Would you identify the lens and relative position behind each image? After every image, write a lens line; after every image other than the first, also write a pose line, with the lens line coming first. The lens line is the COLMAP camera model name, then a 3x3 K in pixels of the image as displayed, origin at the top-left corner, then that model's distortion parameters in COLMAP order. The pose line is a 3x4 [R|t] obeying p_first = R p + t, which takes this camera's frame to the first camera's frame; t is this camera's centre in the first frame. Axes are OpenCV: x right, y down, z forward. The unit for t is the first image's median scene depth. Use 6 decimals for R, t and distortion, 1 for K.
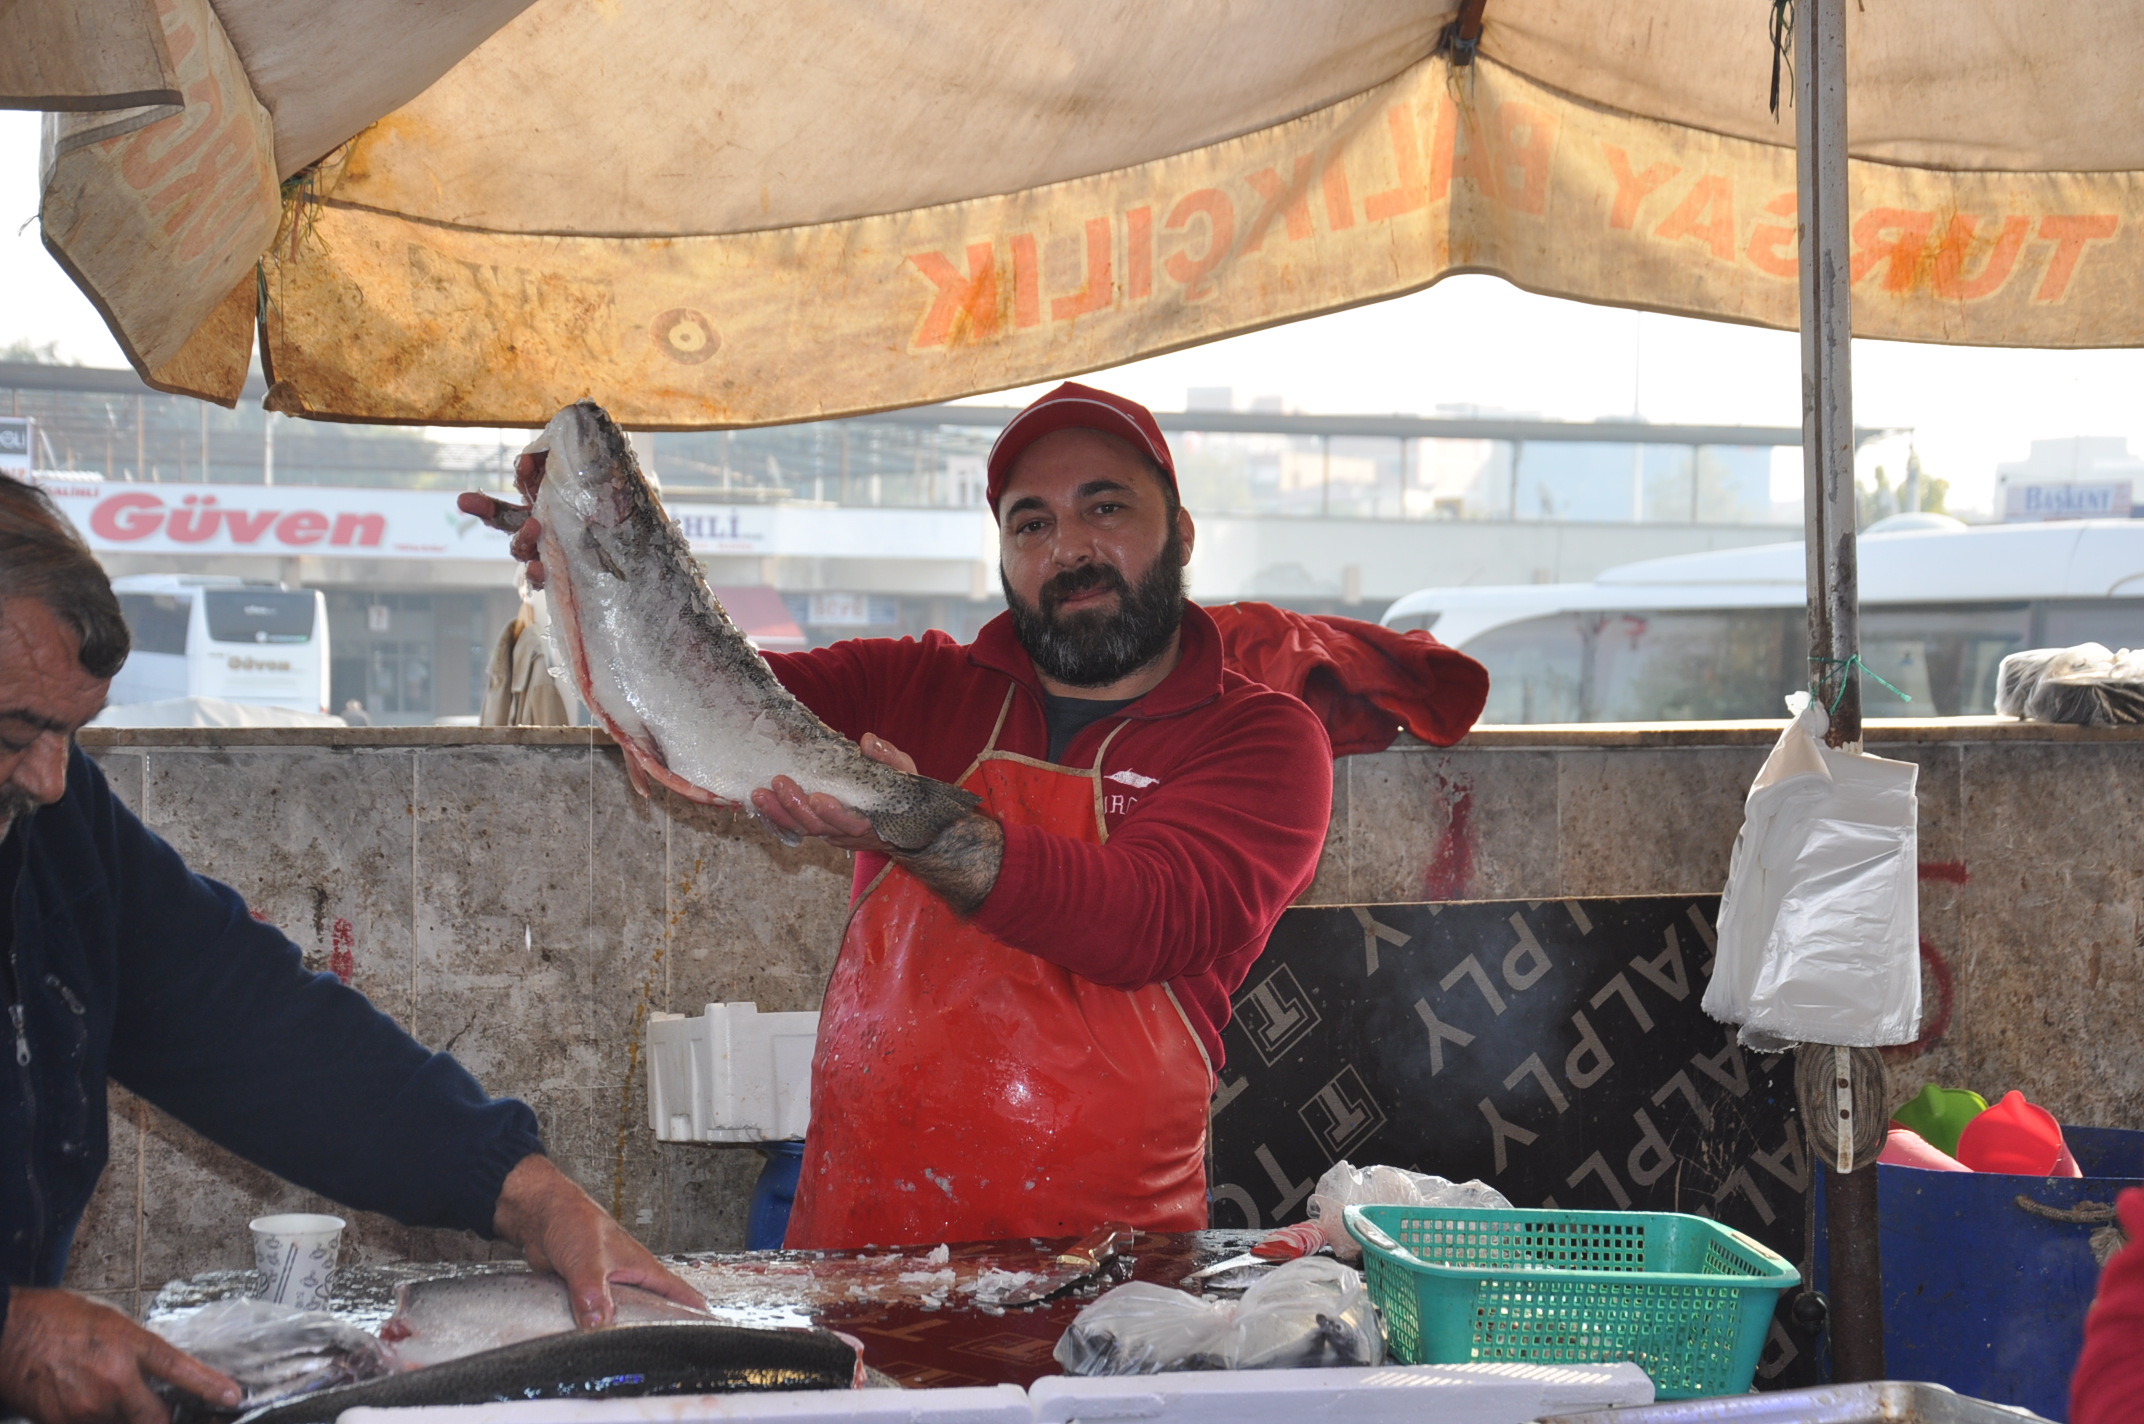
lens RADIAL K [[4216.7, 0, 1069.8], [0, 4216.7, 796.2], [0, 0, 1]] dist [0.387611, 0.425333]
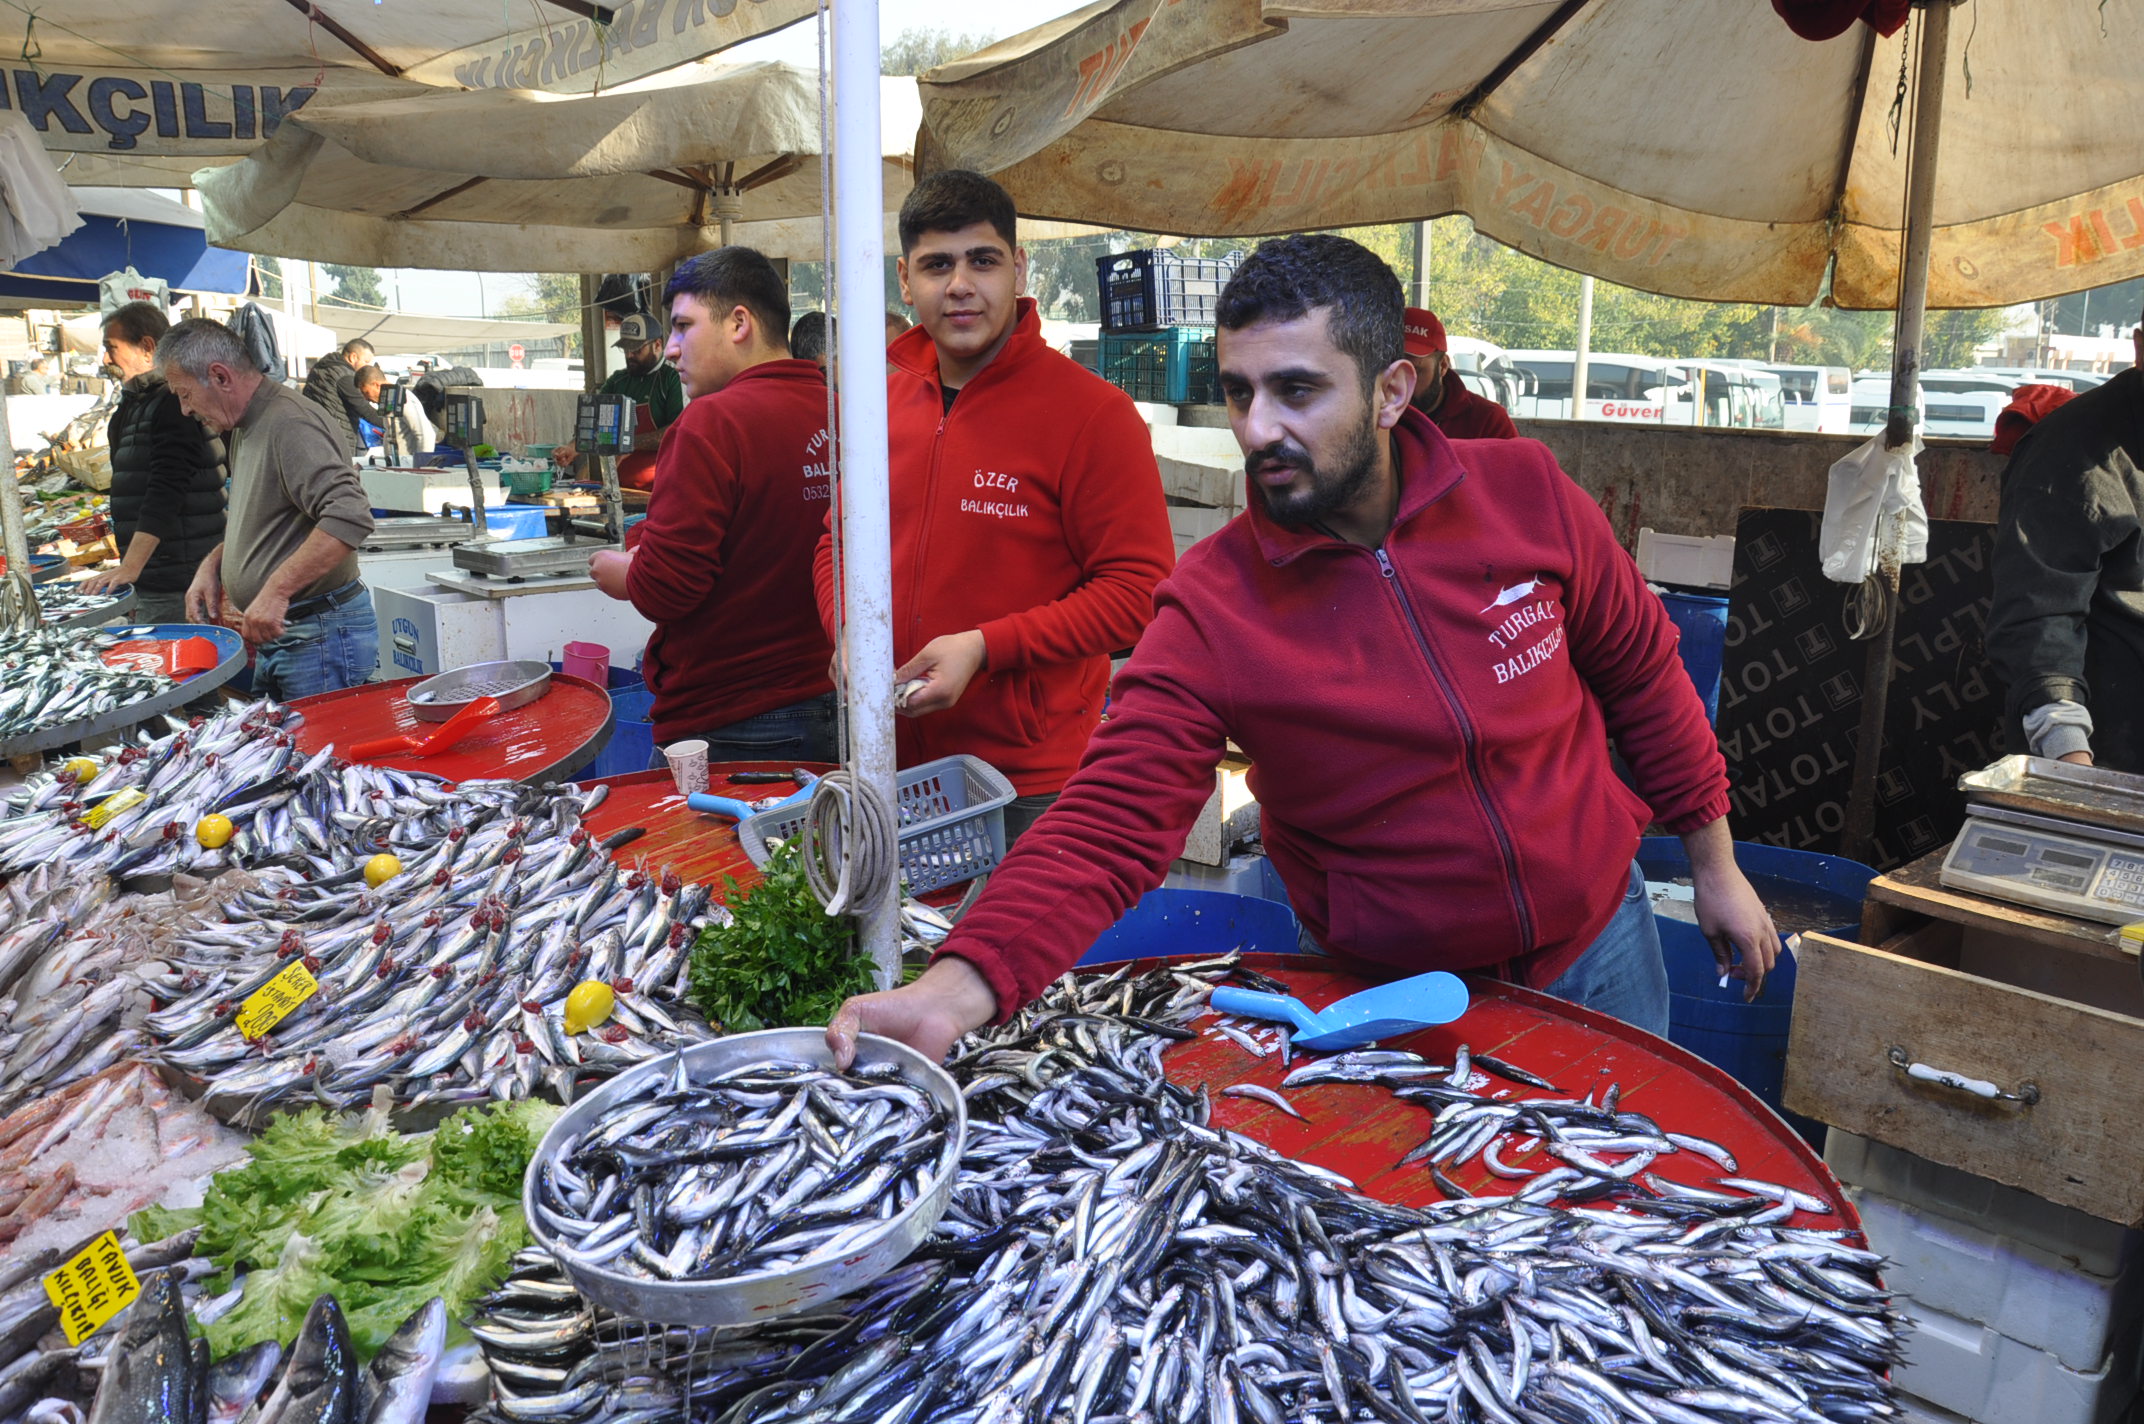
lens RADIAL K [[1674.5, 0, 1072.6], [0, 1674.5, 743.9], [0, 0, 1]] dist [-0.131455, 0.111768]
pose [[0.333384, 0.205329, -0.920160, 0.611384], [-0.045563, 0.978365, 0.201809, -0.009251], [0.941689, -0.025355, 0.335527, 0.233003]]
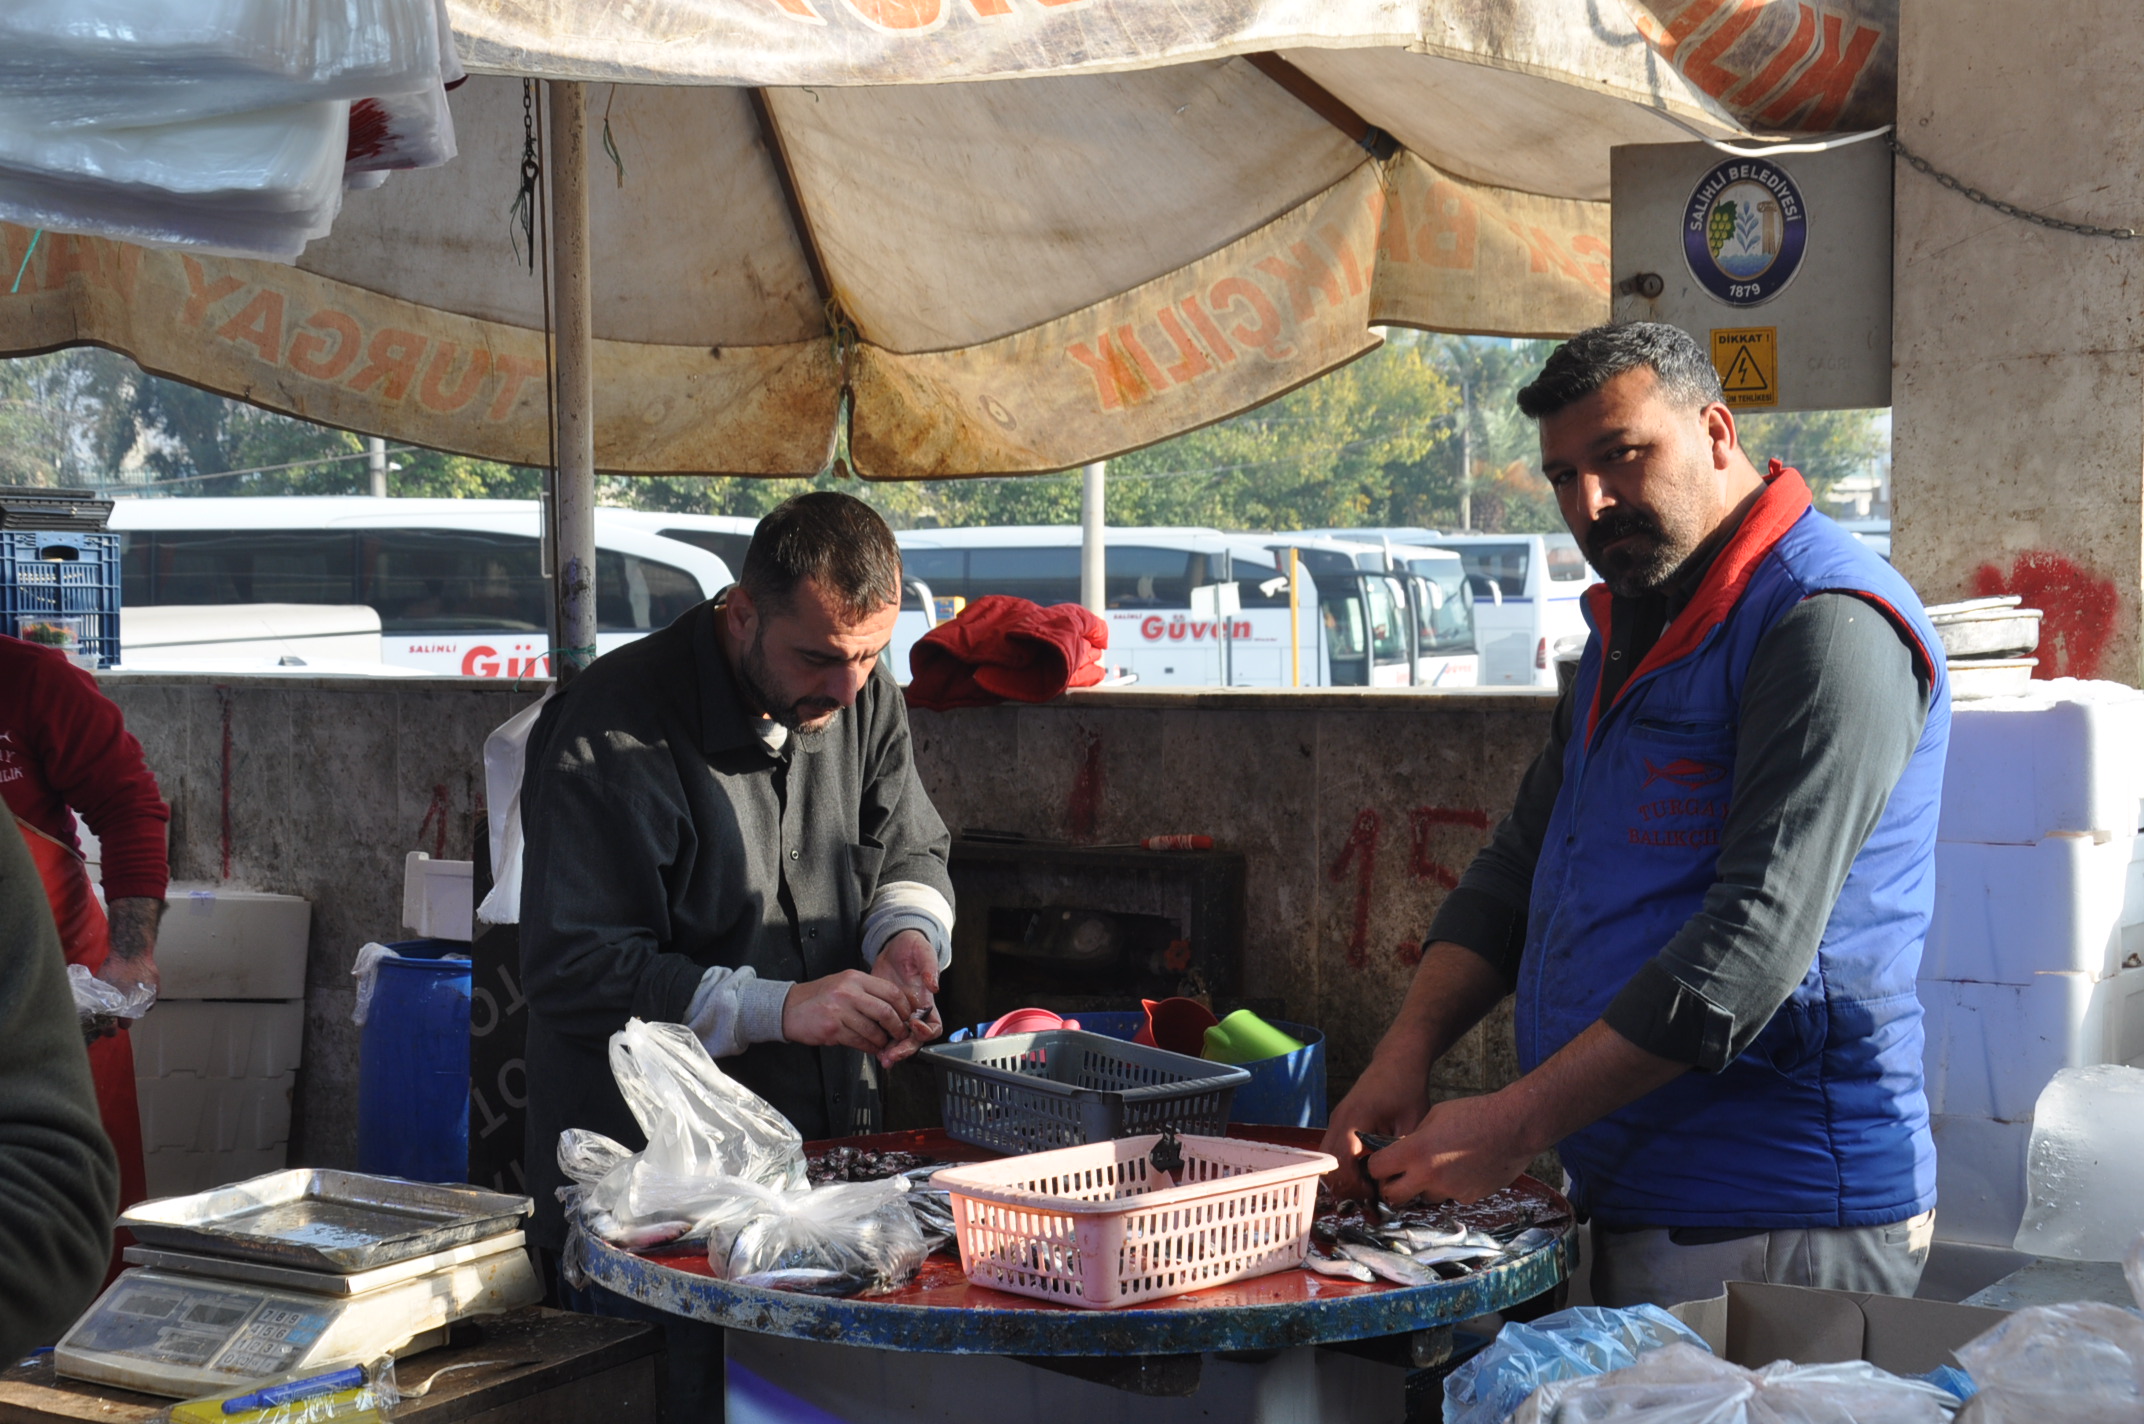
lens RADIAL K [[3217.4, 0, 1072.7], [0, 3217.4, 768.3], [0, 0, 1]] dist [0.220984, 0.091694]
pose [[0.547654, 0.038592, -0.835814, 0.854004], [-0.015679, 0.999234, 0.035864, -0.025239], [0.836558, -0.006536, 0.547840, 0.403999]]
